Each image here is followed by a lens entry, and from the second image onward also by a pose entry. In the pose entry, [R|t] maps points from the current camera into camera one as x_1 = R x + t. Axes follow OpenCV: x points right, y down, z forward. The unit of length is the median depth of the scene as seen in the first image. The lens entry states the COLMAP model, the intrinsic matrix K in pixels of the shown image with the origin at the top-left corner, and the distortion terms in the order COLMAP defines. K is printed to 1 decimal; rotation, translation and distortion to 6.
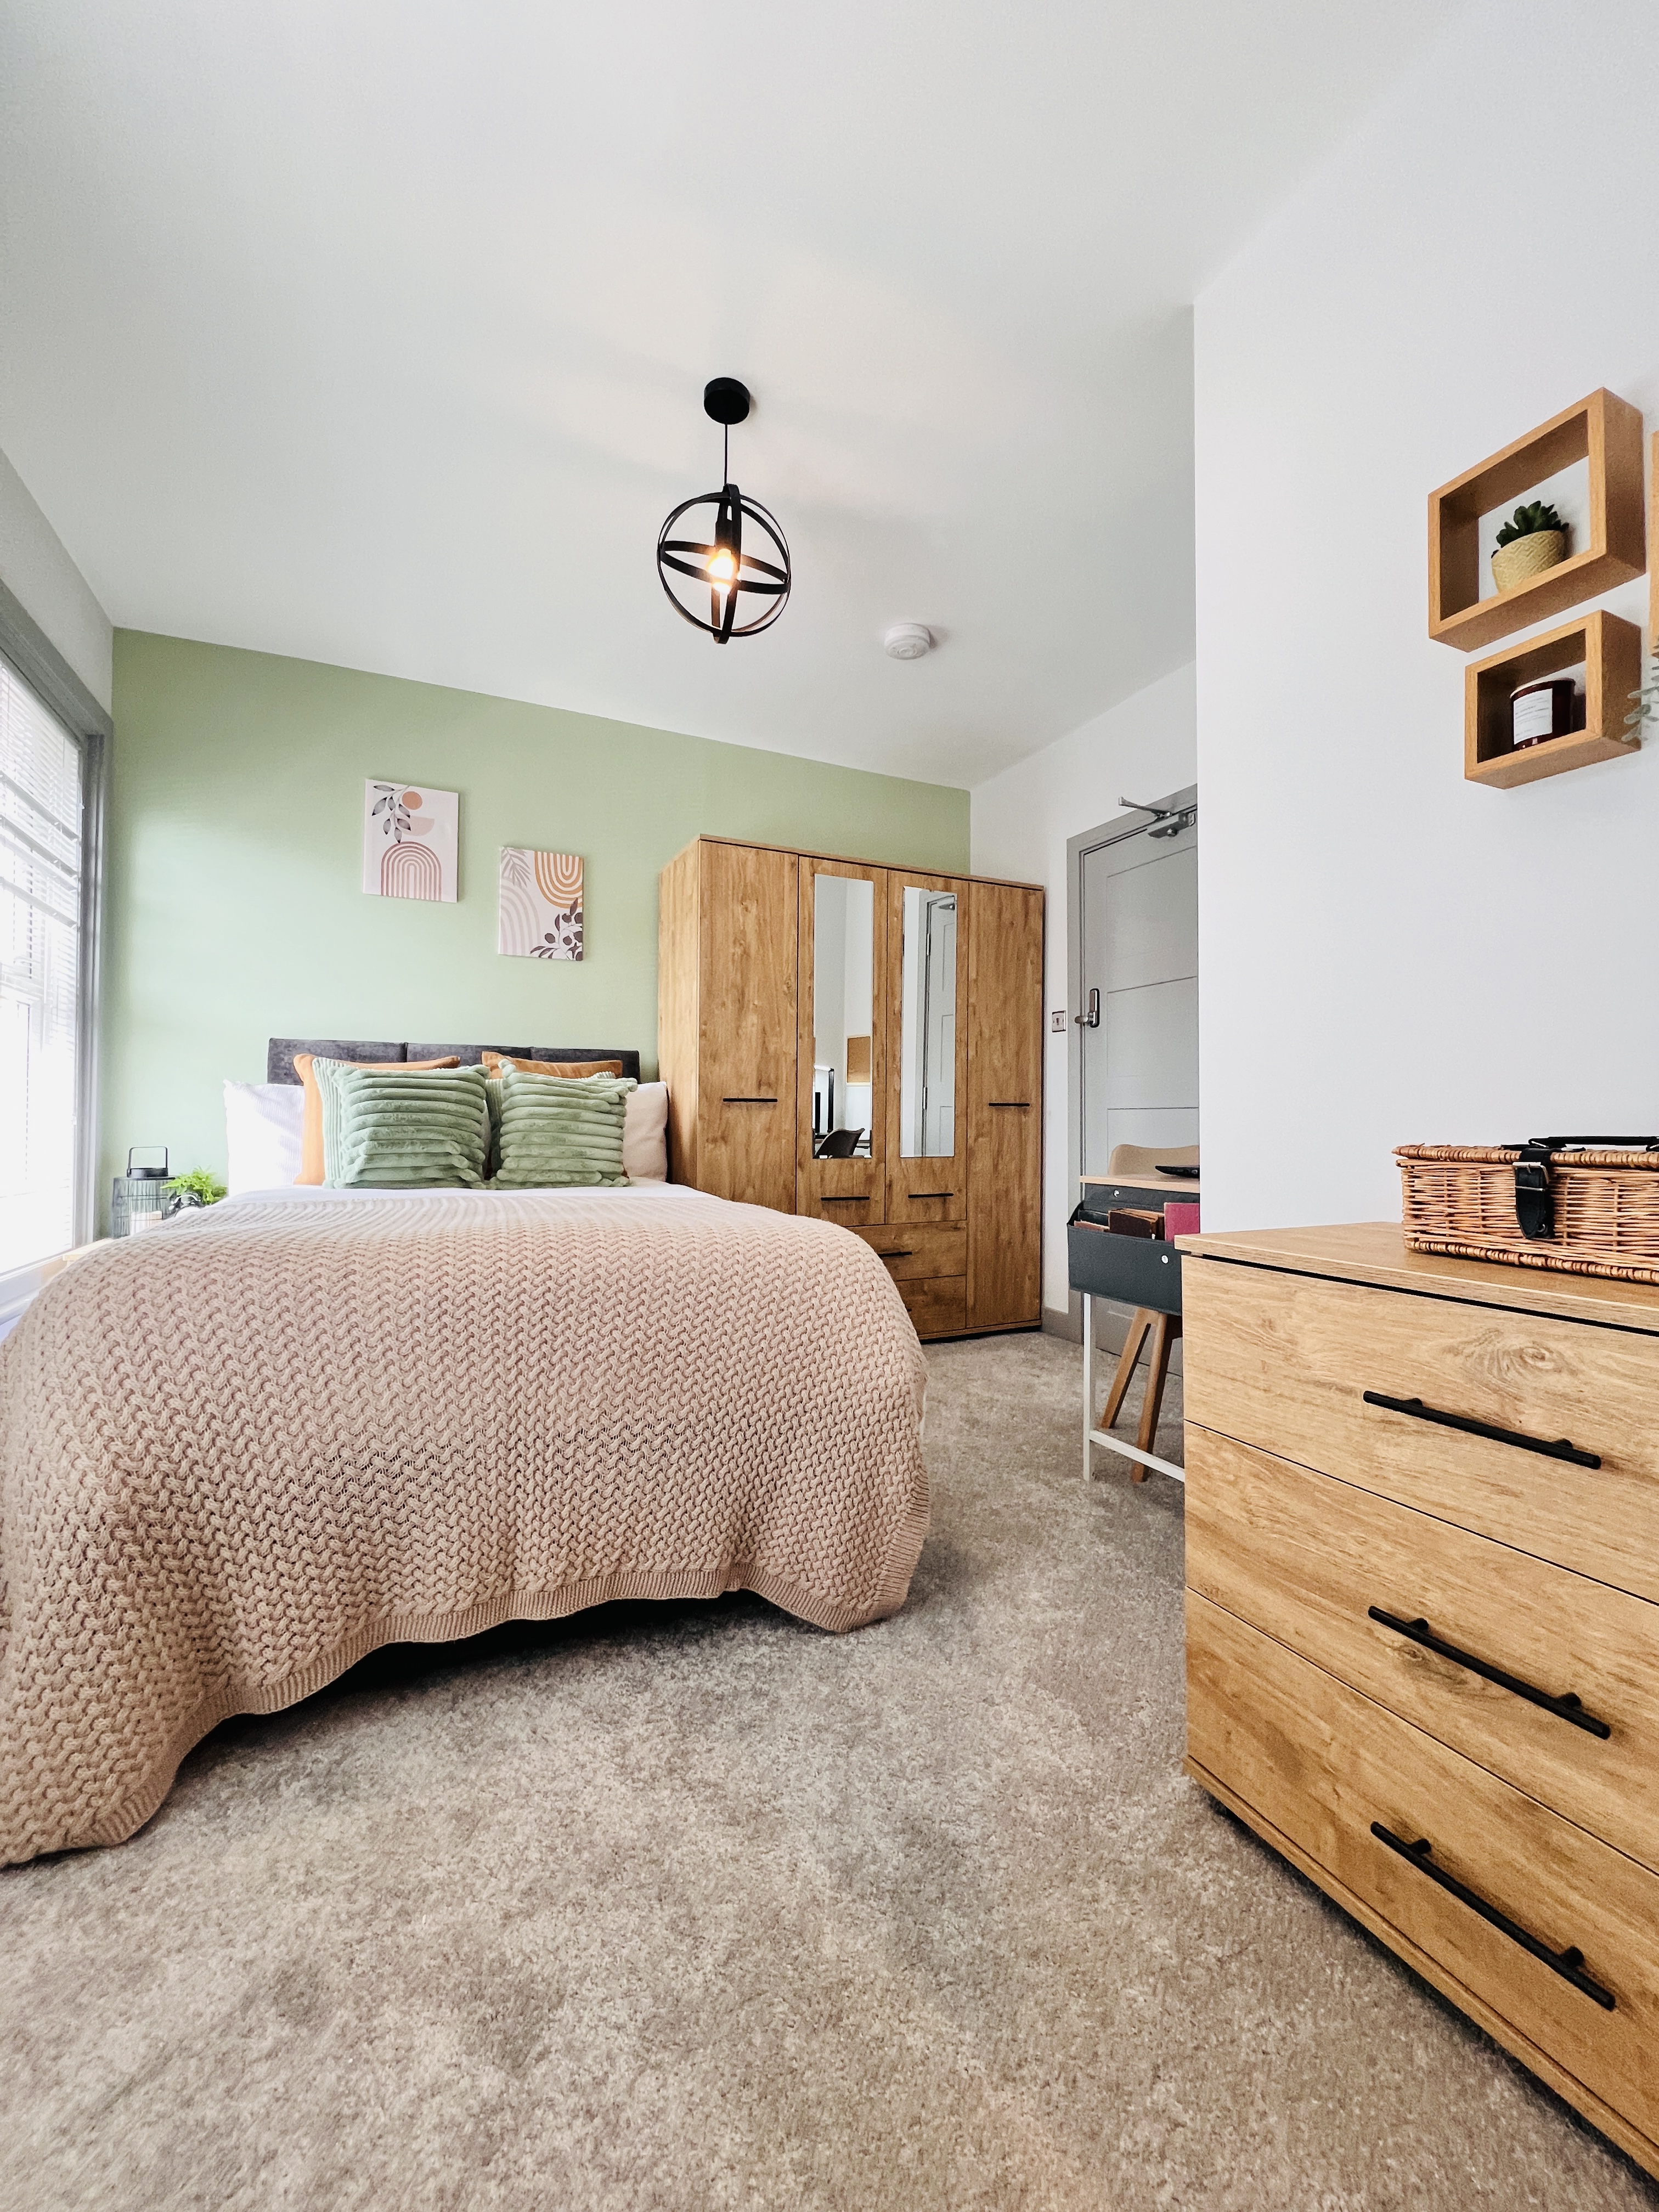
lens RADIAL K [[885.5, 0, 832.5], [0, 885.5, 1100.6], [0, 0, 1]] dist [-0.002369, 0.000829]
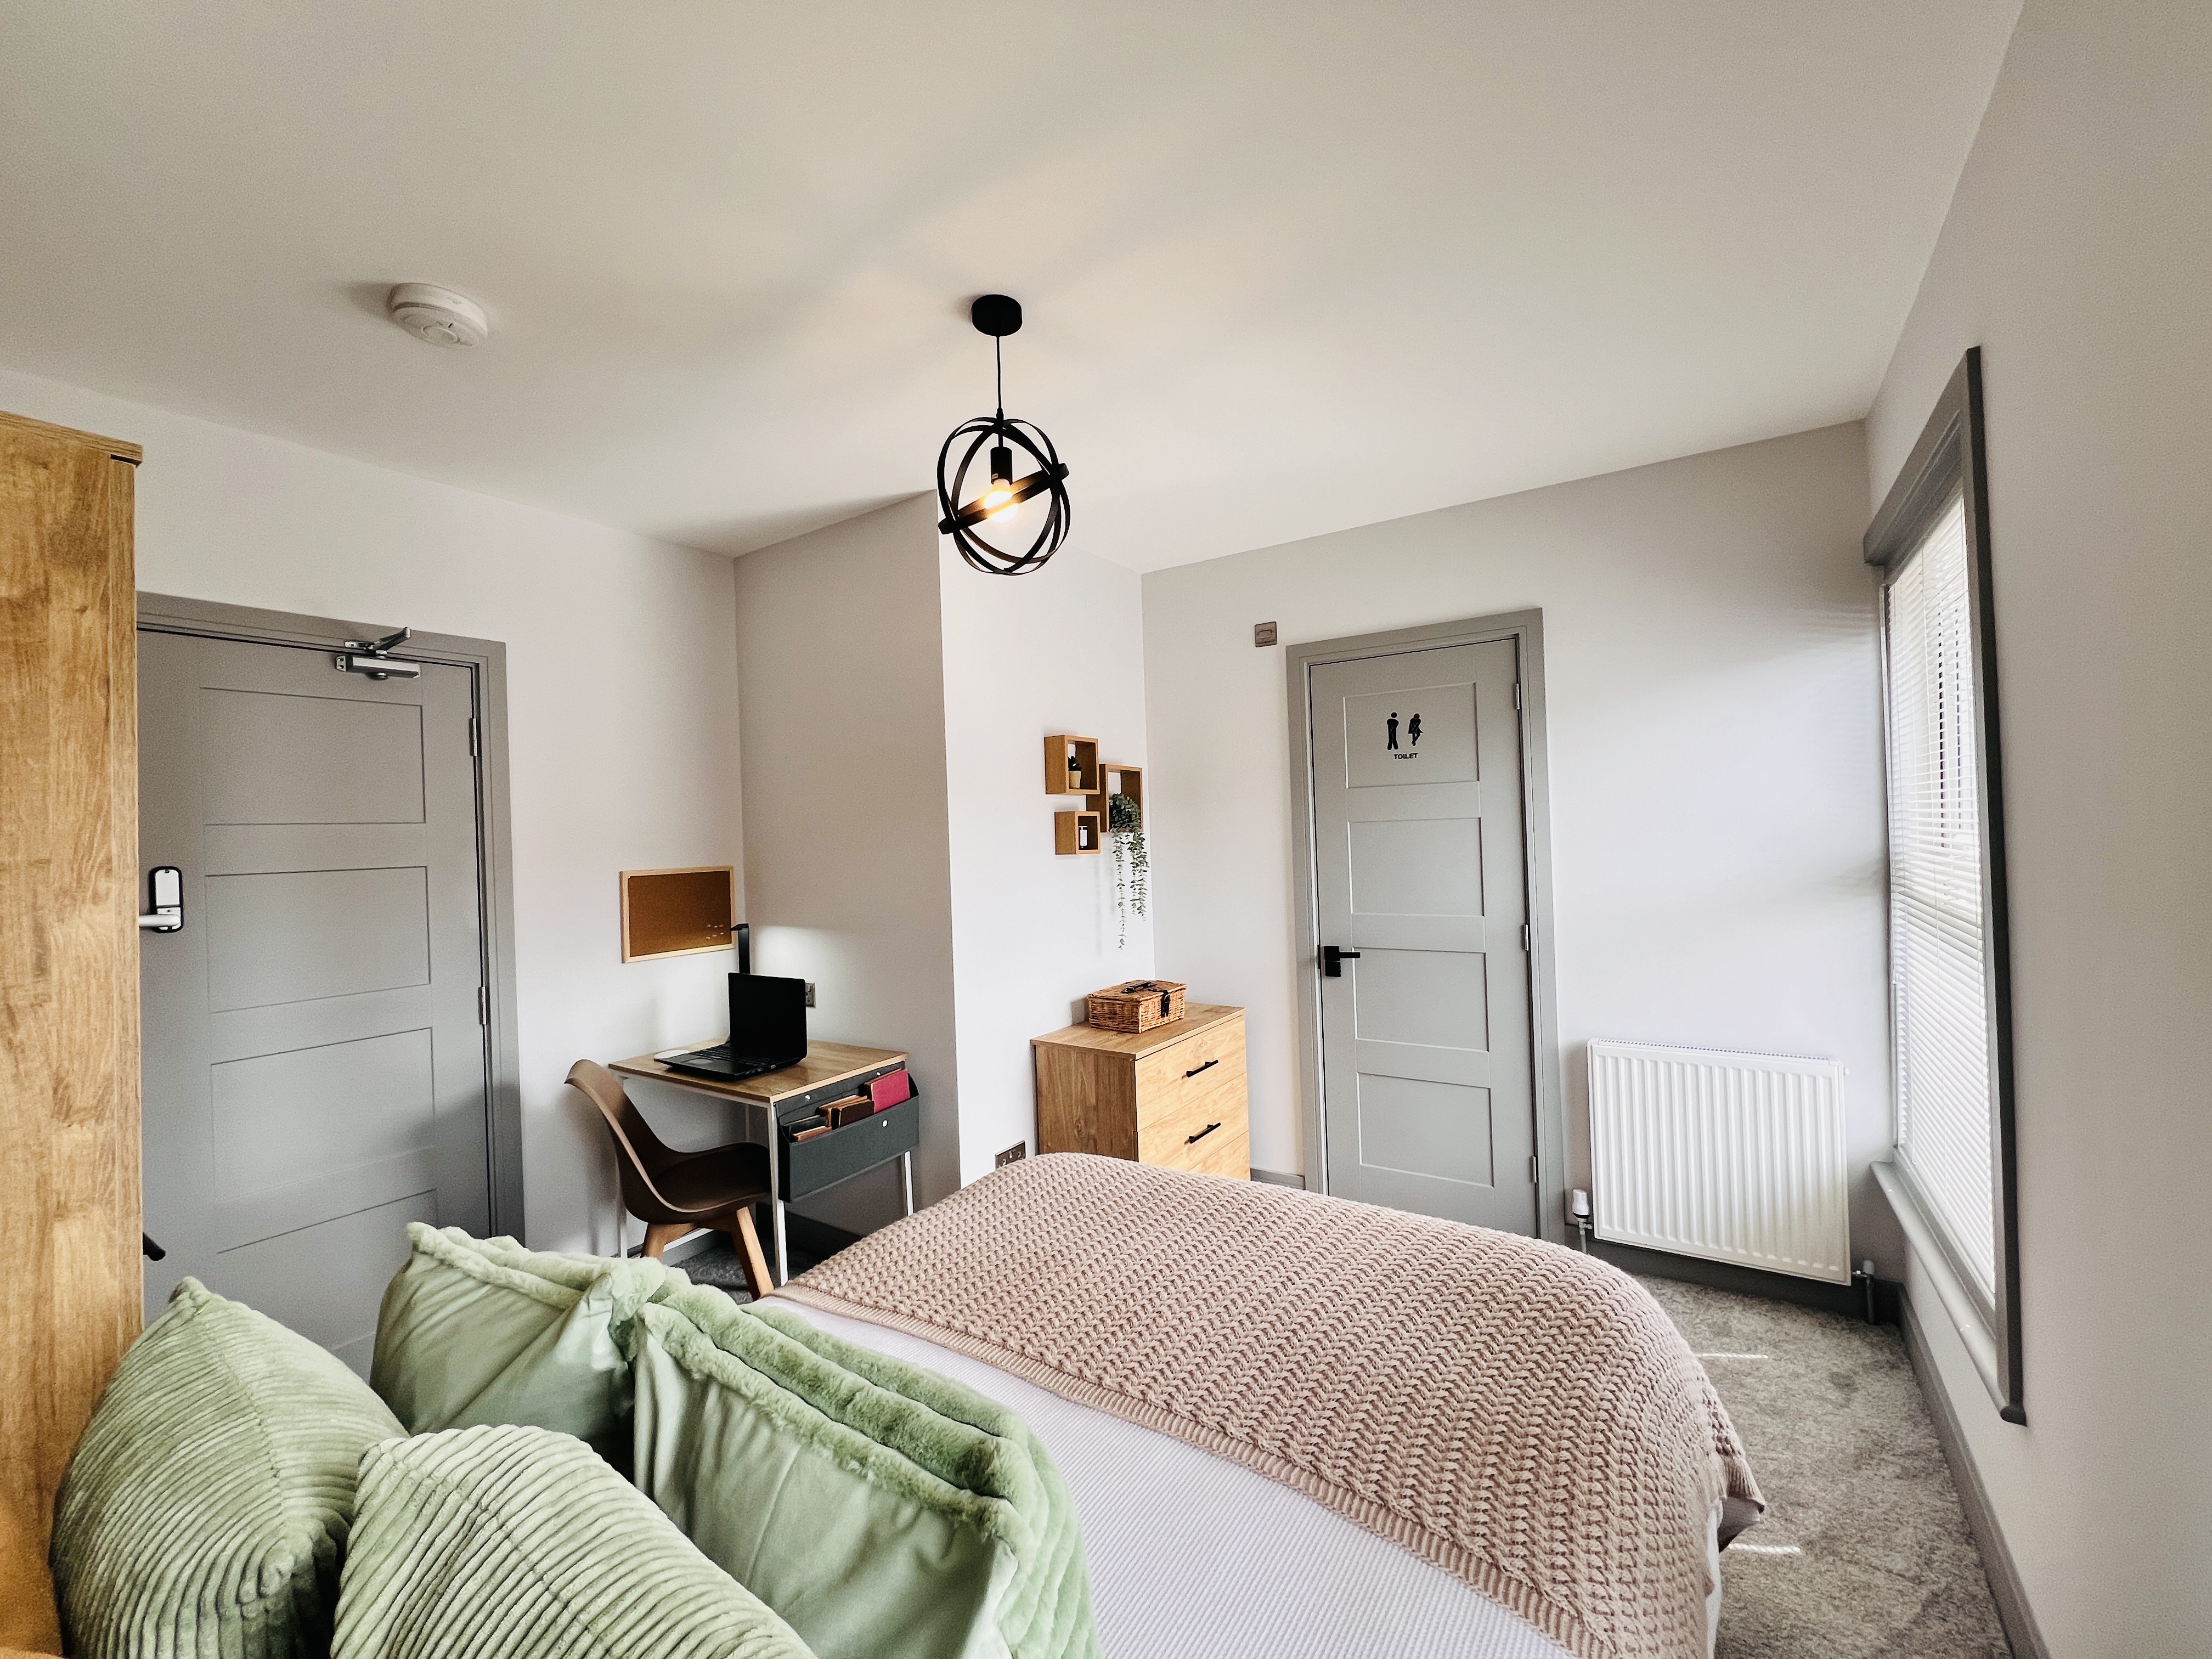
lens RADIAL K [[885.5, 0, 1101.3], [0, 885.5, 828.5], [0, 0, 1]] dist [-0.002369, 0.000829]
pose [[-0.509487, 0.018938, 0.860270, -0.857050], [0.012344, 0.999816, -0.014700, -0.220238], [-0.860390, 0.003129, -0.509626, 1.239207]]
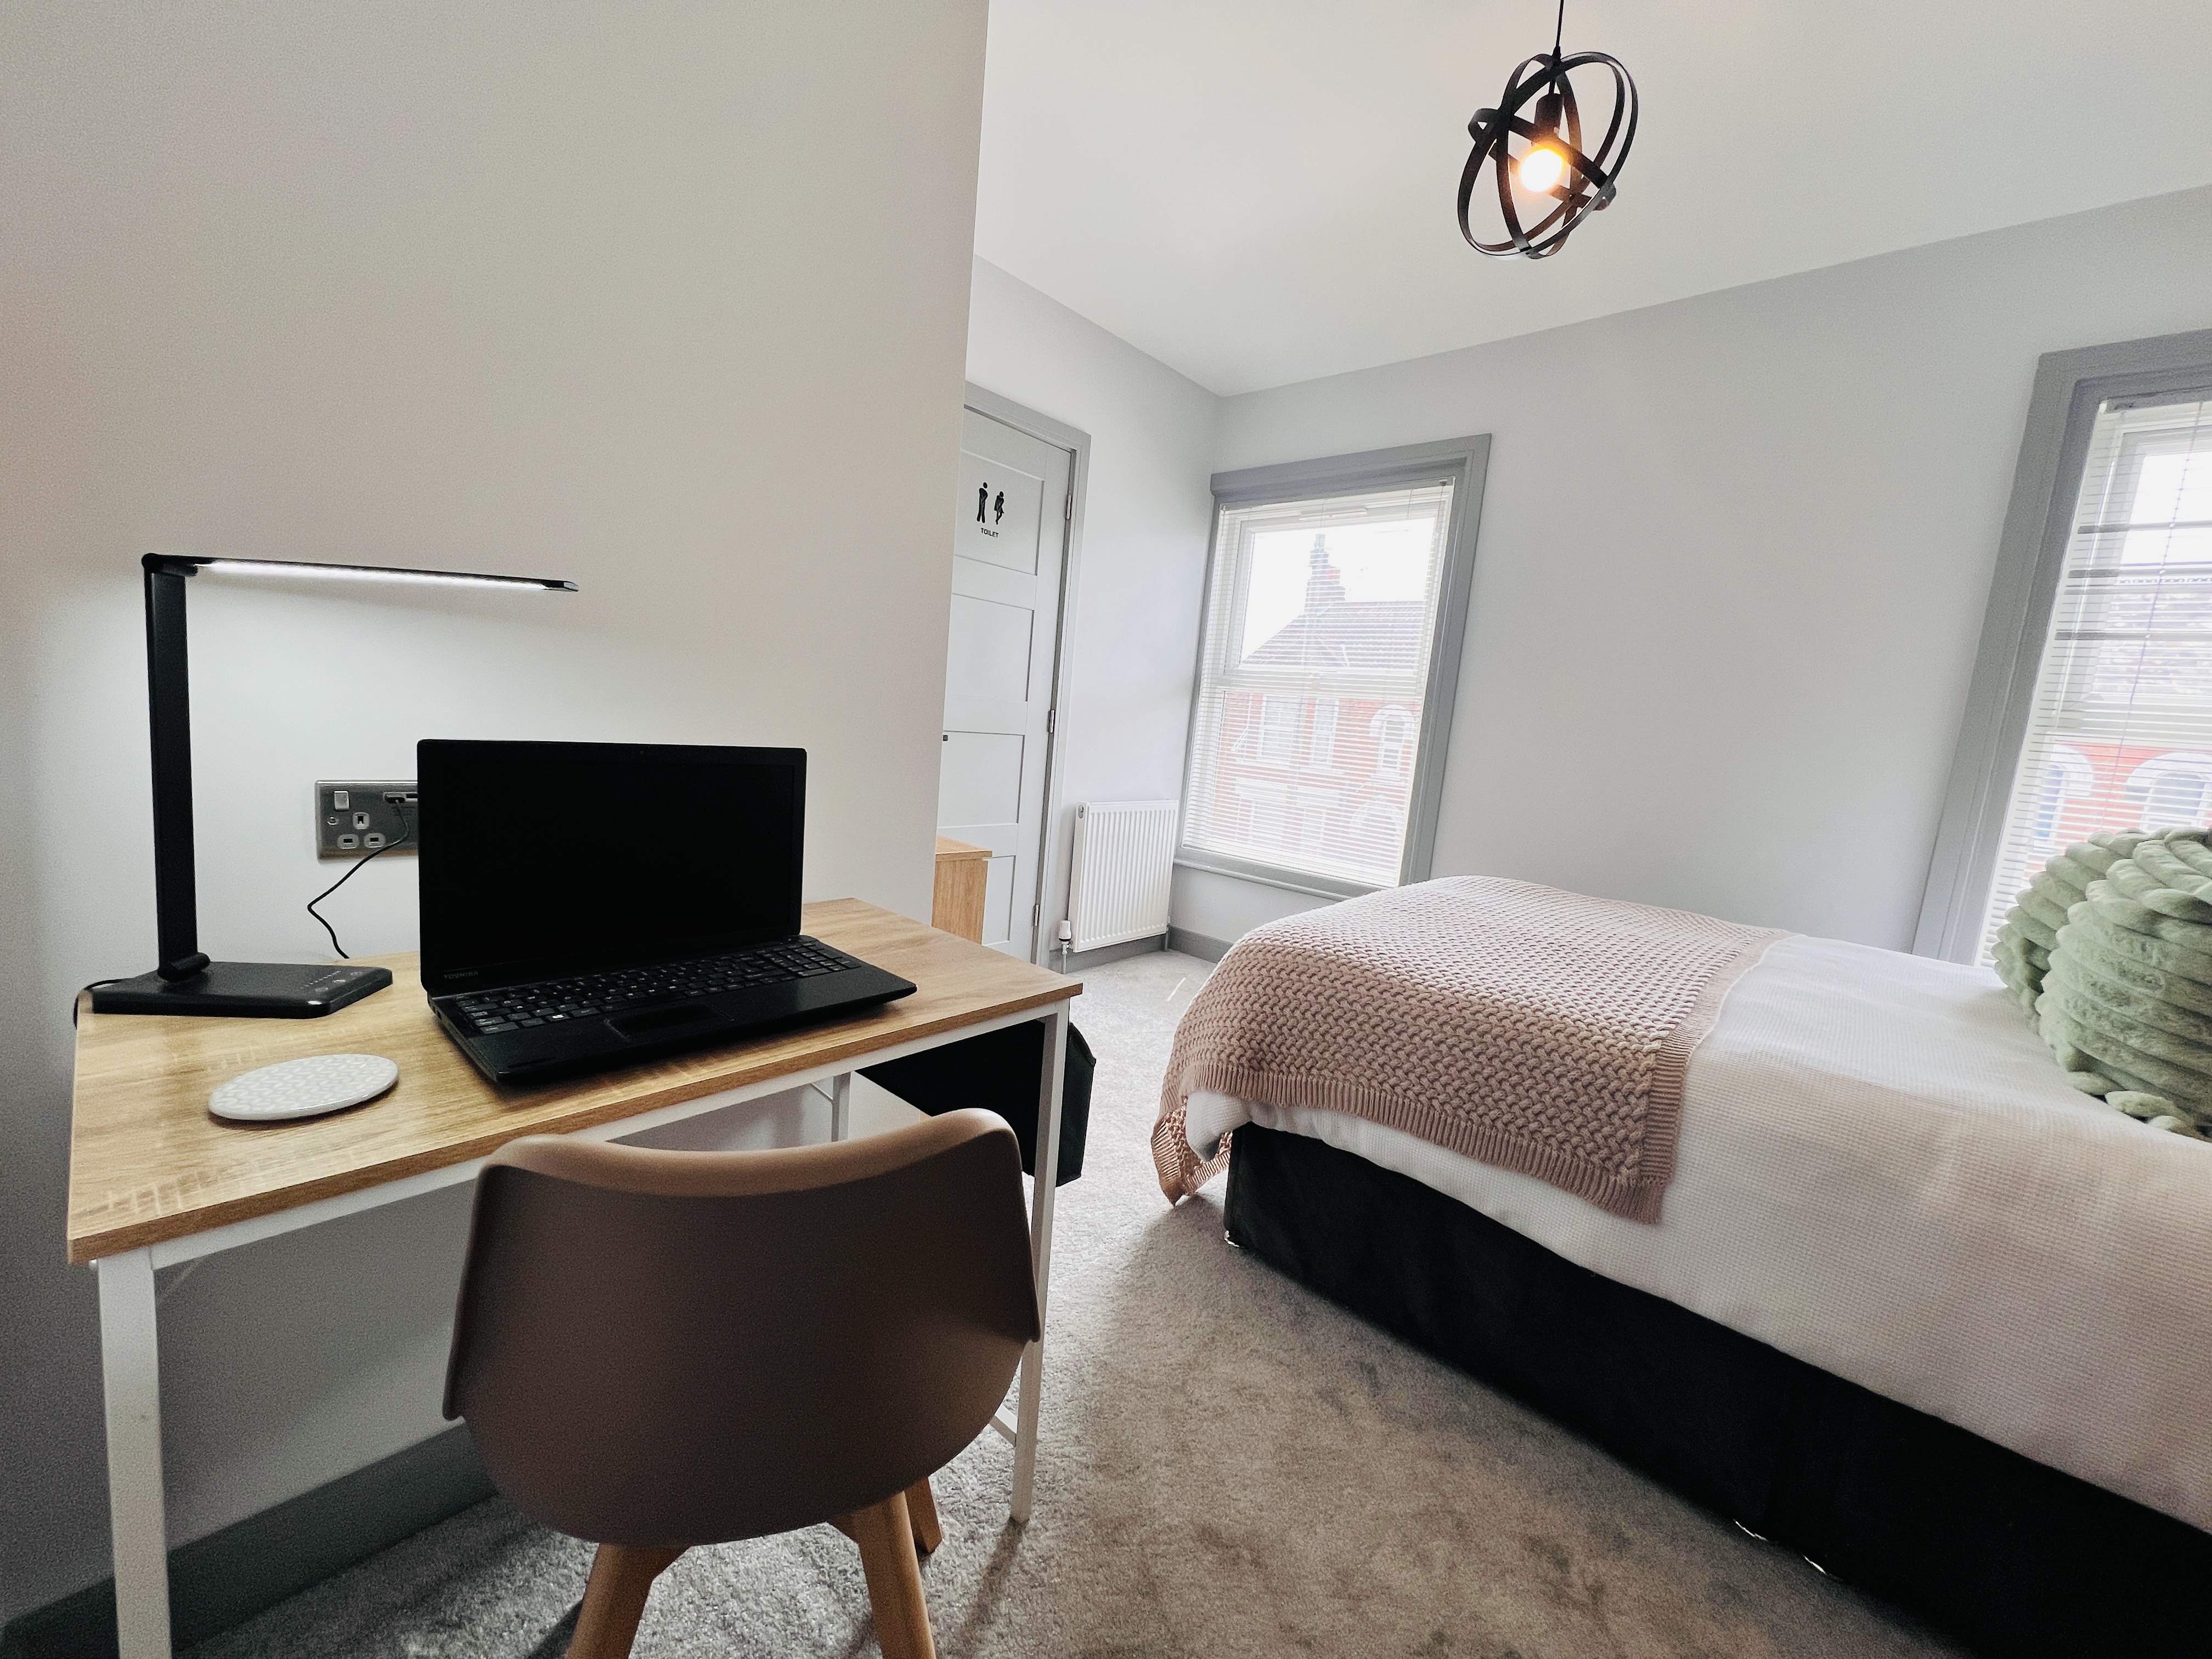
lens RADIAL K [[885.5, 0, 1102.2], [0, 885.5, 826.9], [0, 0, 1]] dist [-0.002369, 0.000829]
pose [[-0.921187, -0.037082, -0.387350, 0.484669], [-0.083732, 0.991019, 0.104257, -0.052781], [0.380005, 0.128473, -0.916019, 1.489732]]
